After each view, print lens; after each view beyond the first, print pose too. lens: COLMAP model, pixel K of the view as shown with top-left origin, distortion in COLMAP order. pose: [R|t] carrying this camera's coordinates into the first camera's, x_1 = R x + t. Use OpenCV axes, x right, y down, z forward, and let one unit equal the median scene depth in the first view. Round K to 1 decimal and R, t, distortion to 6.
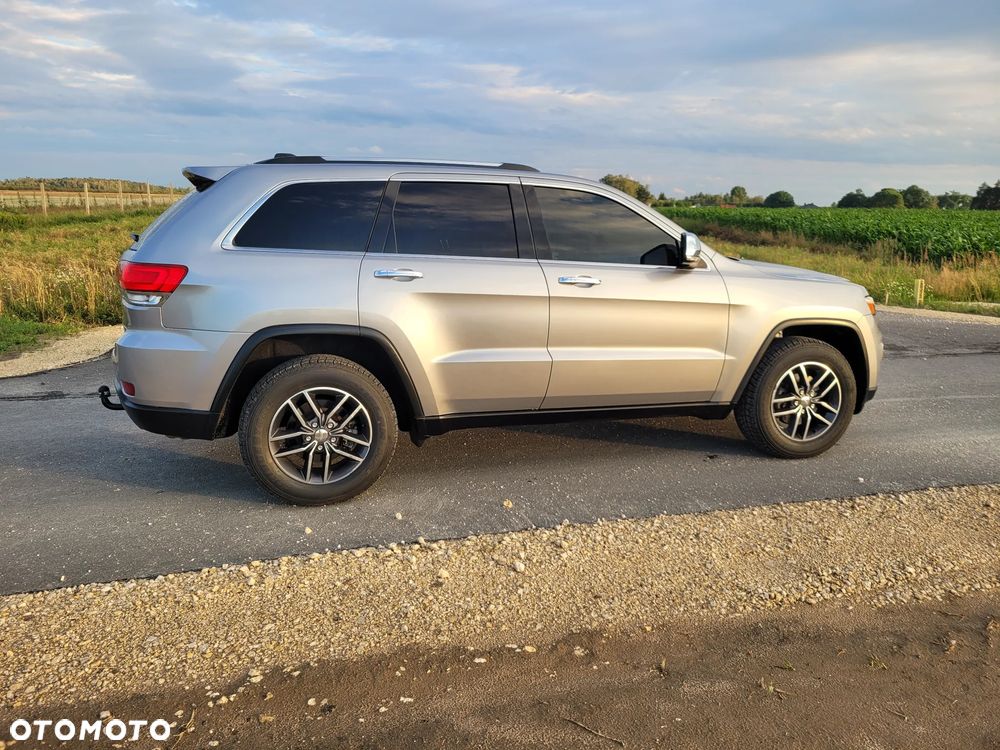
lens RADIAL K [[750.9, 0, 517.8], [0, 750.9, 342.0], [0, 0, 1]] dist [0.055827, -0.043273]
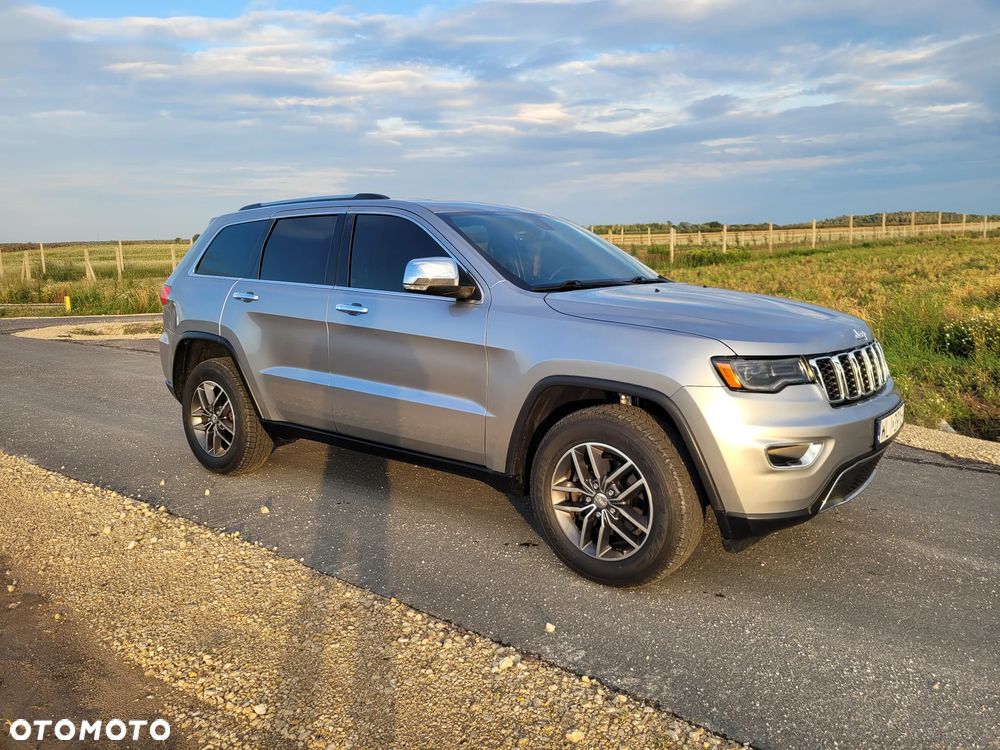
lens RADIAL K [[750.9, 0, 514.8], [0, 750.9, 348.7], [0, 0, 1]] dist [0.055827, -0.043273]
pose [[0.570237, 0.079689, -0.817606, 1.010788], [-0.105709, 0.994127, 0.023167, -0.074833], [0.814650, 0.073217, 0.575312, 0.619195]]
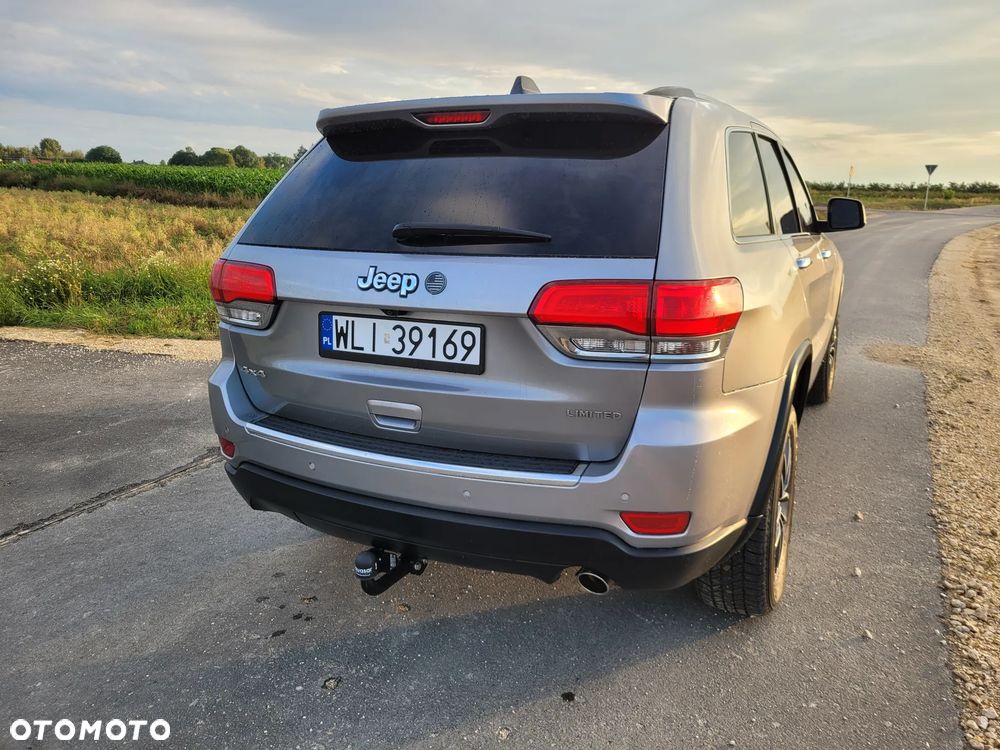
lens RADIAL K [[750.9, 0, 521.5], [0, 750.9, 353.0], [0, 0, 1]] dist [0.055827, -0.043273]
pose [[0.681322, -0.165239, 0.713089, -0.834078], [0.117842, 0.986241, 0.115942, -0.113135], [-0.722436, 0.005038, 0.691420, 0.641109]]
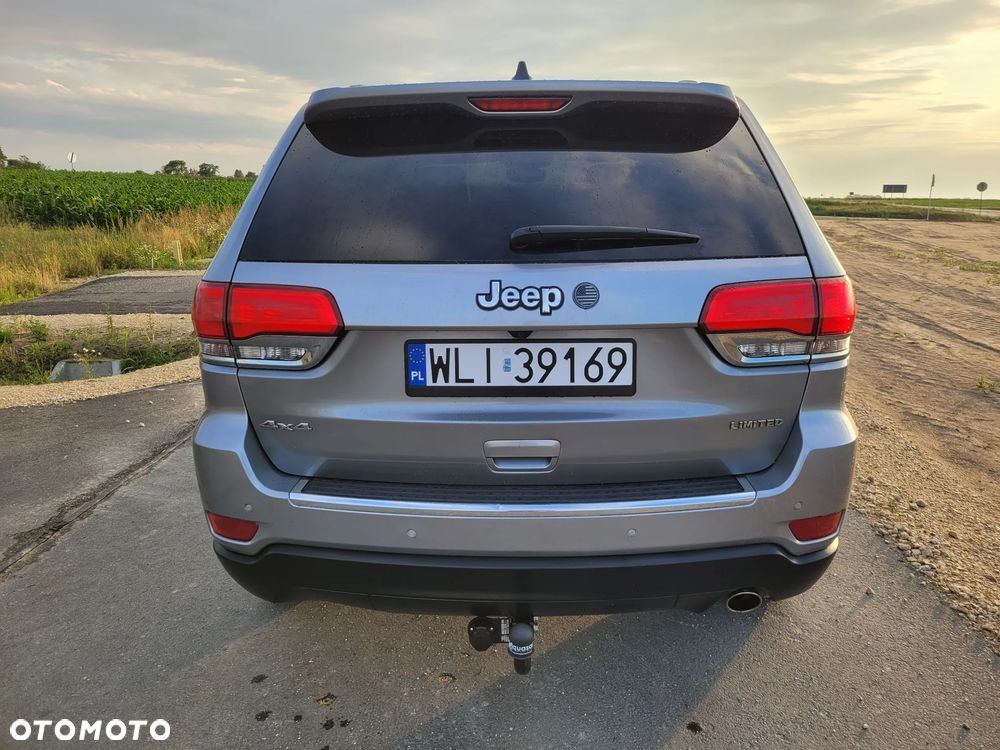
lens RADIAL K [[750.9, 0, 520.6], [0, 750.9, 348.1], [0, 0, 1]] dist [0.055827, -0.043273]
pose [[0.326188, -0.210072, 0.921668, -0.918554], [0.152251, 0.973941, 0.168103, -0.154237], [-0.932964, 0.085492, 0.349671, 0.900844]]
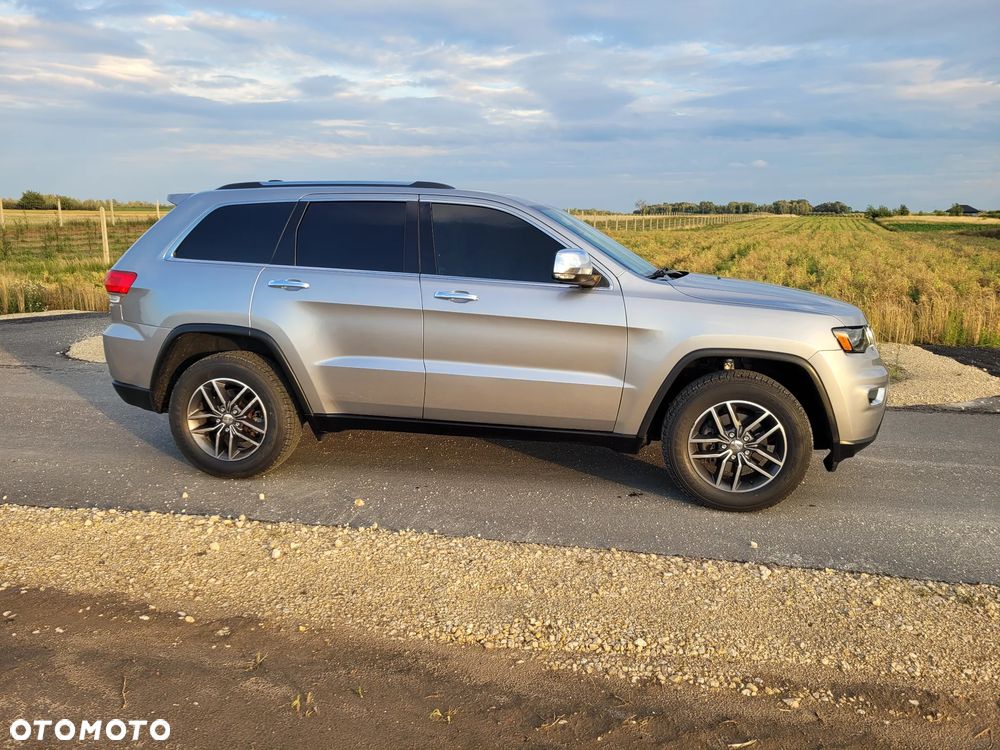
lens RADIAL K [[750.9, 0, 511.9], [0, 750.9, 353.5], [0, 0, 1]] dist [0.055827, -0.043273]
pose [[0.888505, 0.066908, -0.453962, 0.616013], [-0.069673, 0.997513, 0.010656, -0.020289], [0.453546, 0.022161, 0.890957, 0.138752]]
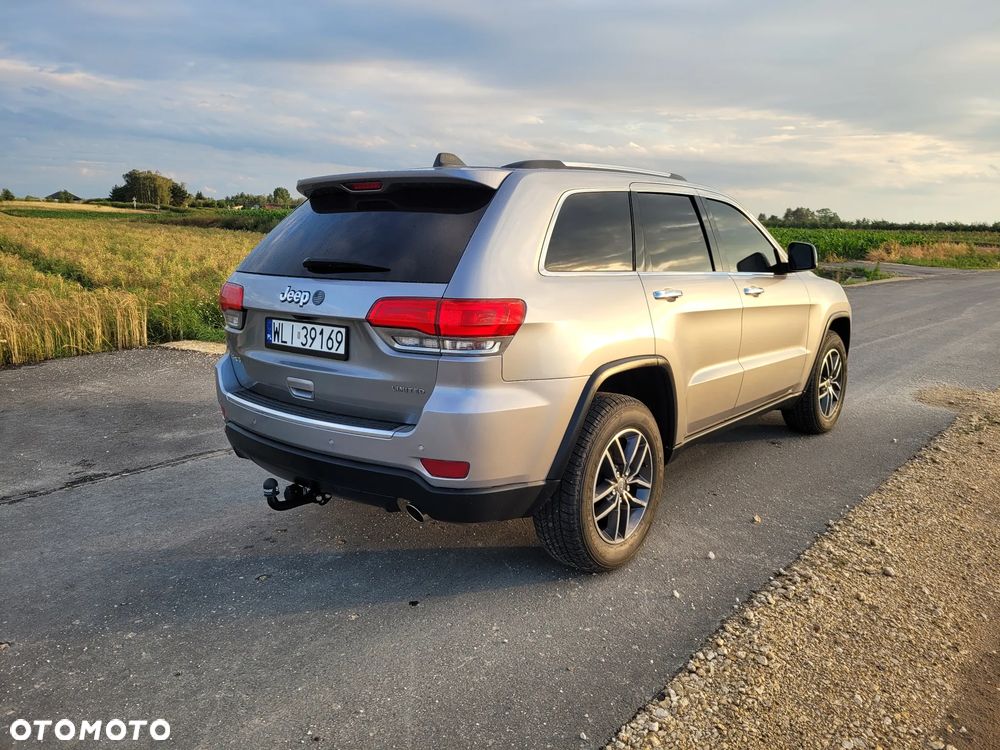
lens RADIAL K [[750.9, 0, 518.7], [0, 750.9, 346.3], [0, 0, 1]] dist [0.055827, -0.043273]
pose [[0.835828, -0.092865, 0.541080, -0.755761], [0.090830, 0.995398, 0.030531, -0.067018], [-0.541425, 0.023627, 0.840417, 0.312140]]
